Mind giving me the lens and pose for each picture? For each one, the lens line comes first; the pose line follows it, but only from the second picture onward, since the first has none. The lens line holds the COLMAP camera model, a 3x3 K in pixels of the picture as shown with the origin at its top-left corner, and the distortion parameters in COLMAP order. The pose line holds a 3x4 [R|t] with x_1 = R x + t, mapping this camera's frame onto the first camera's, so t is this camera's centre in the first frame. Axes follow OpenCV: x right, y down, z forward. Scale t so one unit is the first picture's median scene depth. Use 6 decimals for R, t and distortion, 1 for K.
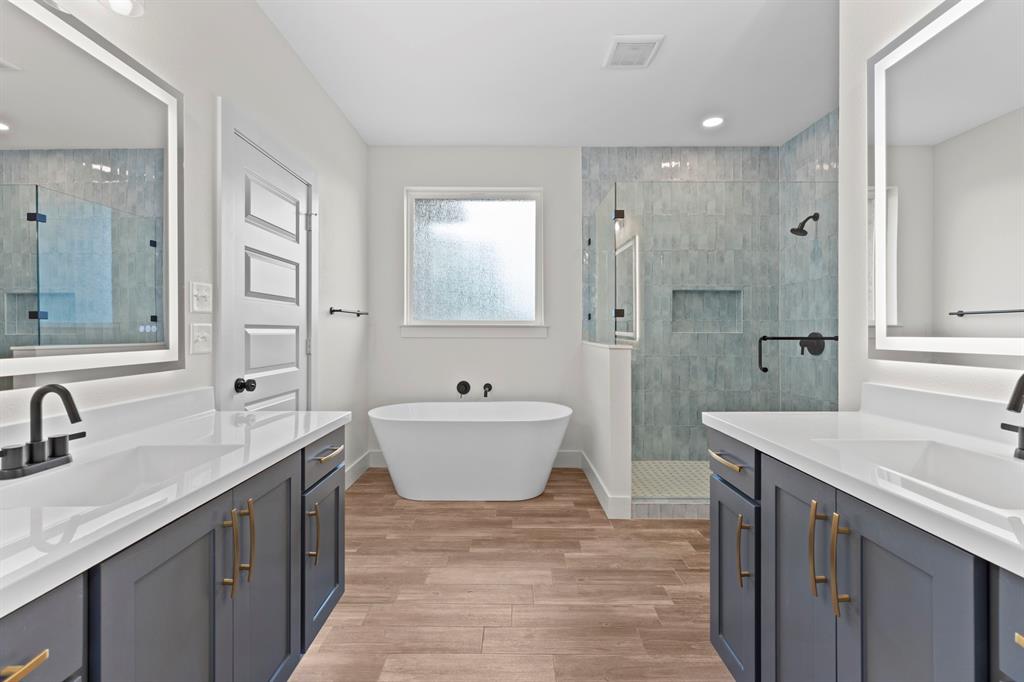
lens RADIAL K [[458.1, 0, 509.2], [0, 458.1, 329.5], [0, 0, 1]] dist [0.002988, 0.000379]
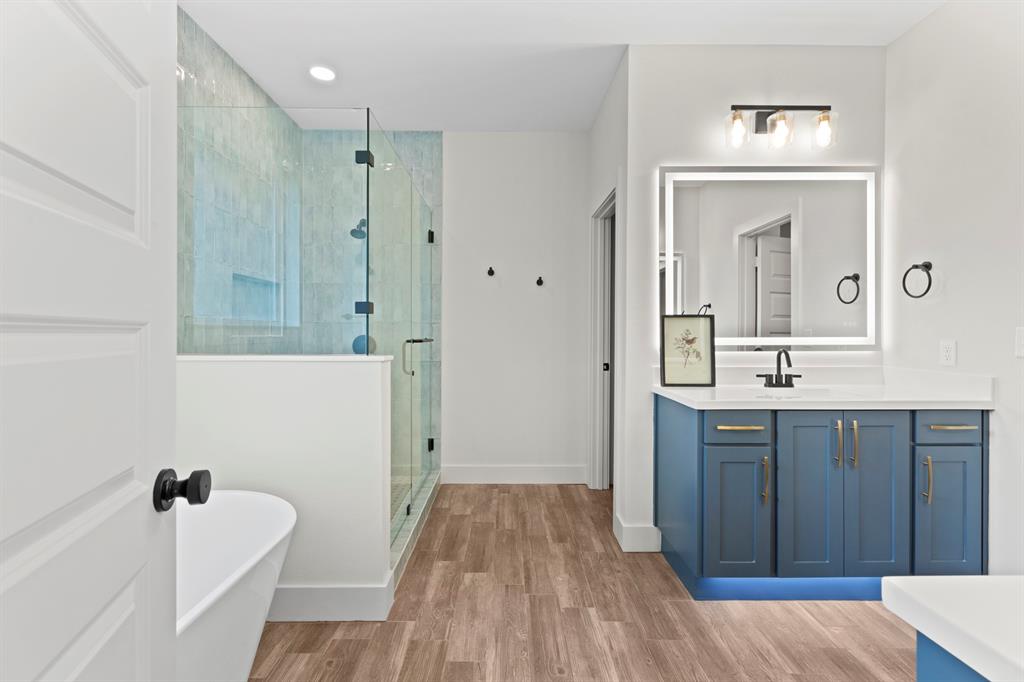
lens RADIAL K [[455.8, 0, 510.4], [0, 455.8, 334.9], [0, 0, 1]] dist [0.001847, 0.000171]
pose [[-0.013681, -0.003956, 0.999899, -0.491647], [-0.004059, 0.999984, 0.003901, 0.000172], [-0.999898, -0.004005, -0.013697, 0.932167]]
